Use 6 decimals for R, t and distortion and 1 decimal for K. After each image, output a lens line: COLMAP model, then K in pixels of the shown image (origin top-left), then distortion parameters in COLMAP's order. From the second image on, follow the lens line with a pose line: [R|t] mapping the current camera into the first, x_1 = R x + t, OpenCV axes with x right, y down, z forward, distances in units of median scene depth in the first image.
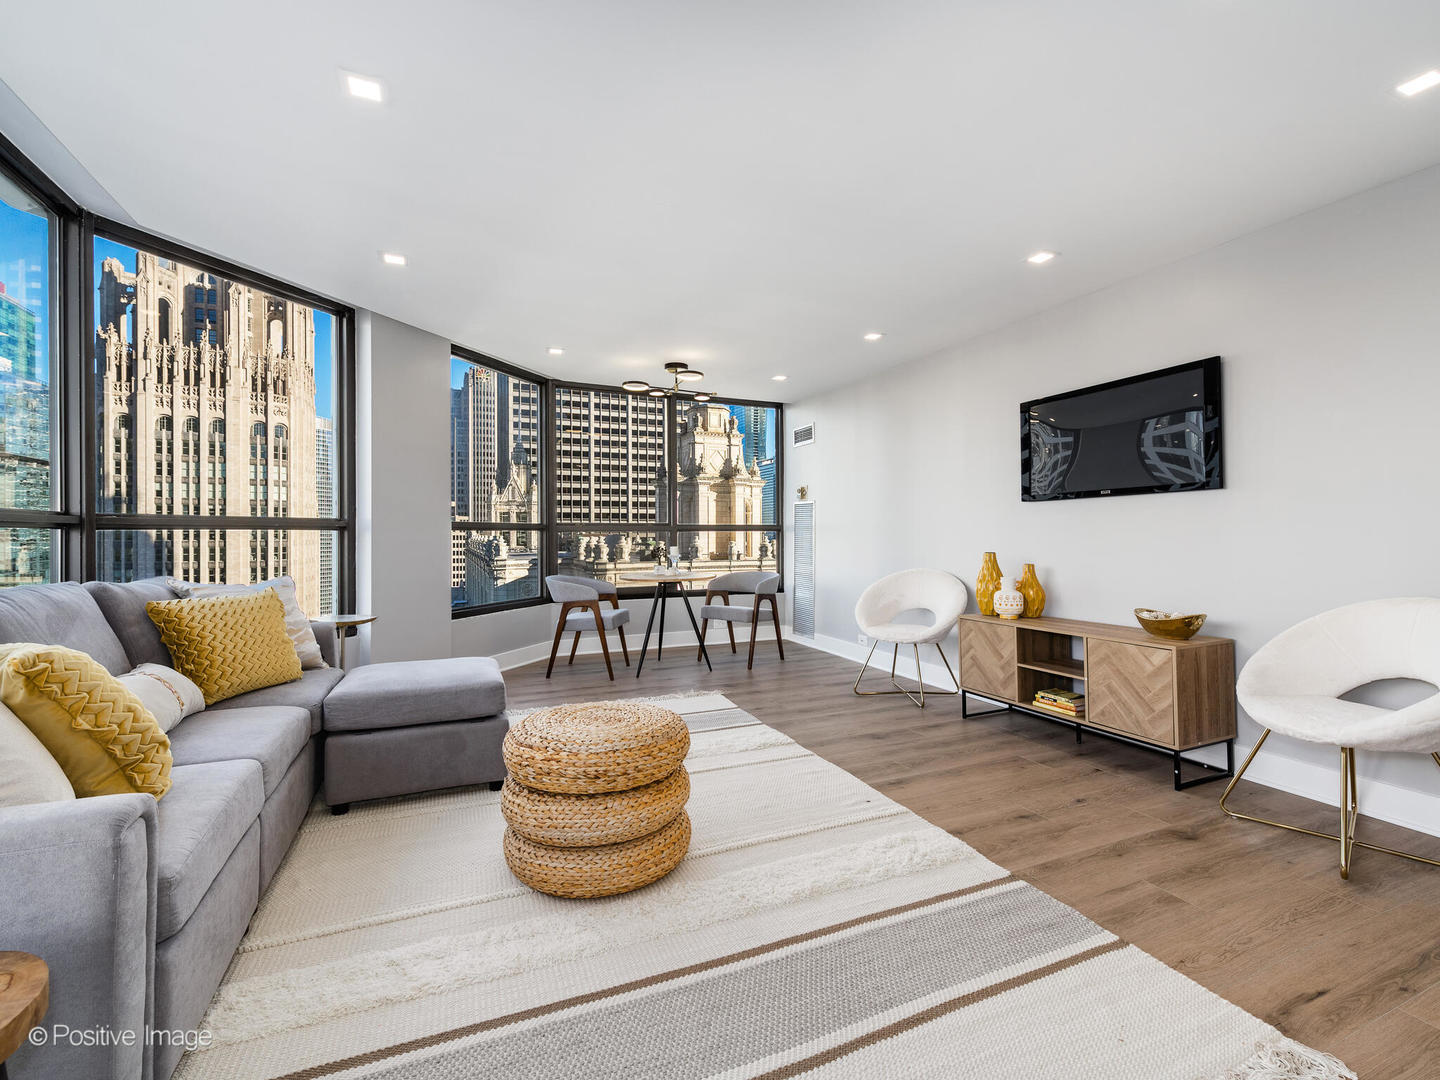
lens RADIAL K [[642.4, 0, 726.2], [0, 642.4, 527.8], [0, 0, 1]] dist [0.020892, -0.000590]
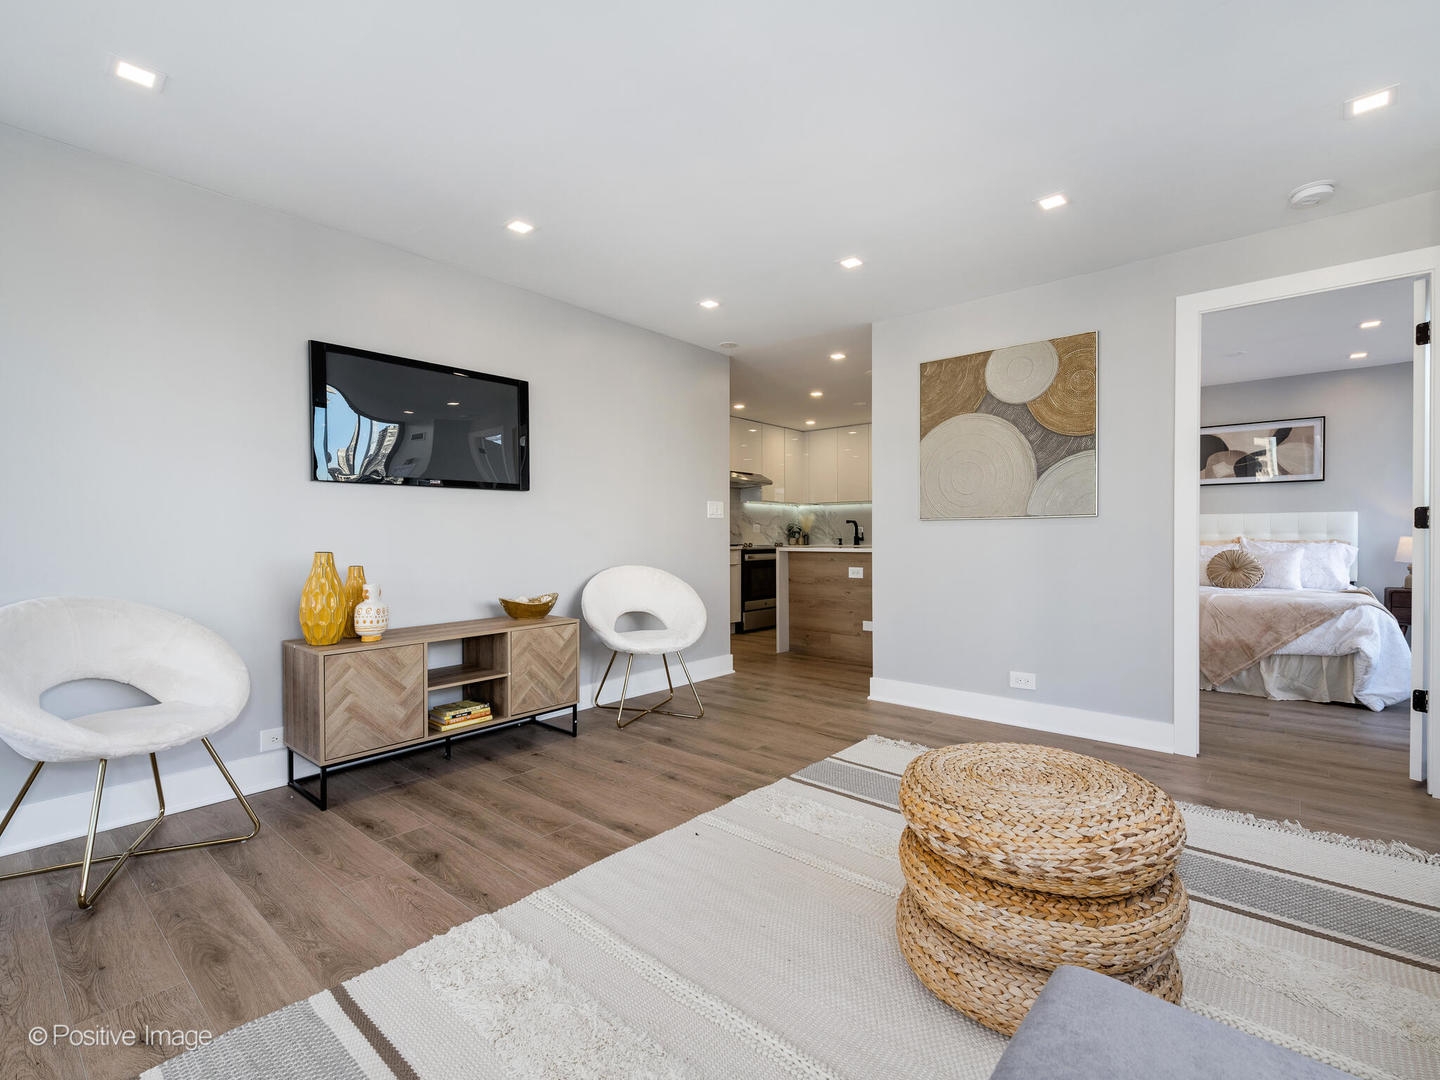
lens RADIAL K [[672.5, 0, 724.6], [0, 672.5, 542.9], [0, 0, 1]] dist [0.007602, -0.000145]
pose [[-0.428268, -0.004087, 0.903643, -0.403714], [-0.005787, 0.999982, 0.001780, 0.023748], [-0.903633, -0.004467, -0.428283, 0.906234]]
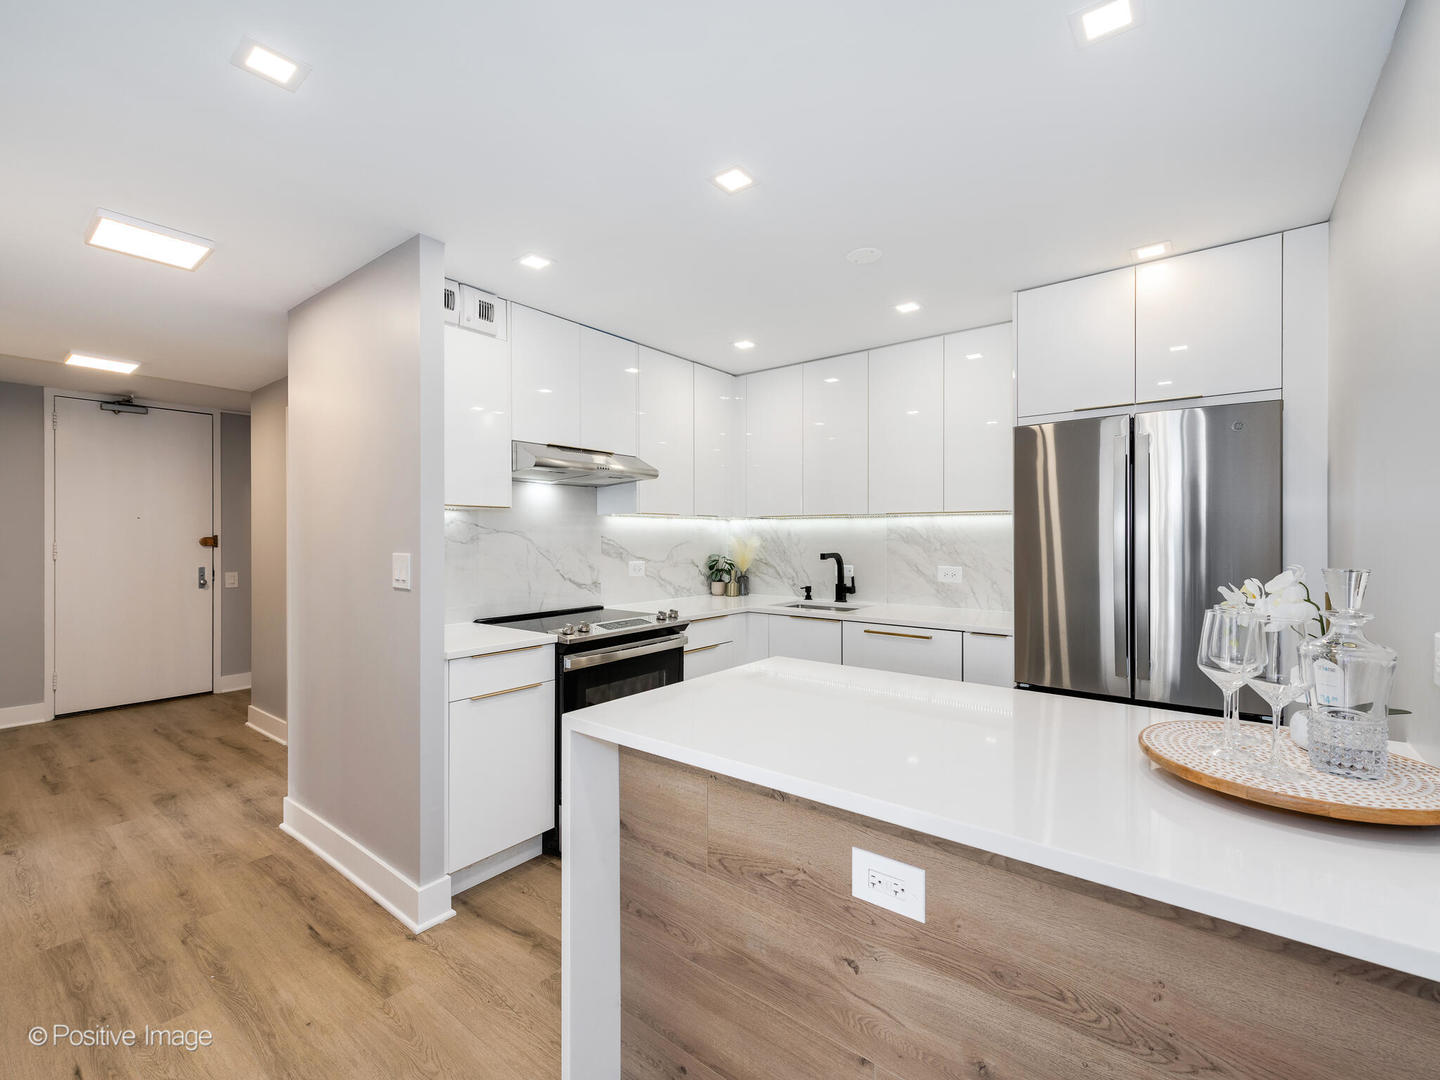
lens RADIAL K [[633.3, 0, 720.6], [0, 633.3, 535.1], [0, 0, 1]] dist [0.003381, -0.000511]
pose [[-0.461113, 0.003332, 0.887335, 0.558551], [-0.006217, 0.999956, -0.006986, -0.065691], [-0.887320, -0.008738, -0.461072, 0.234519]]
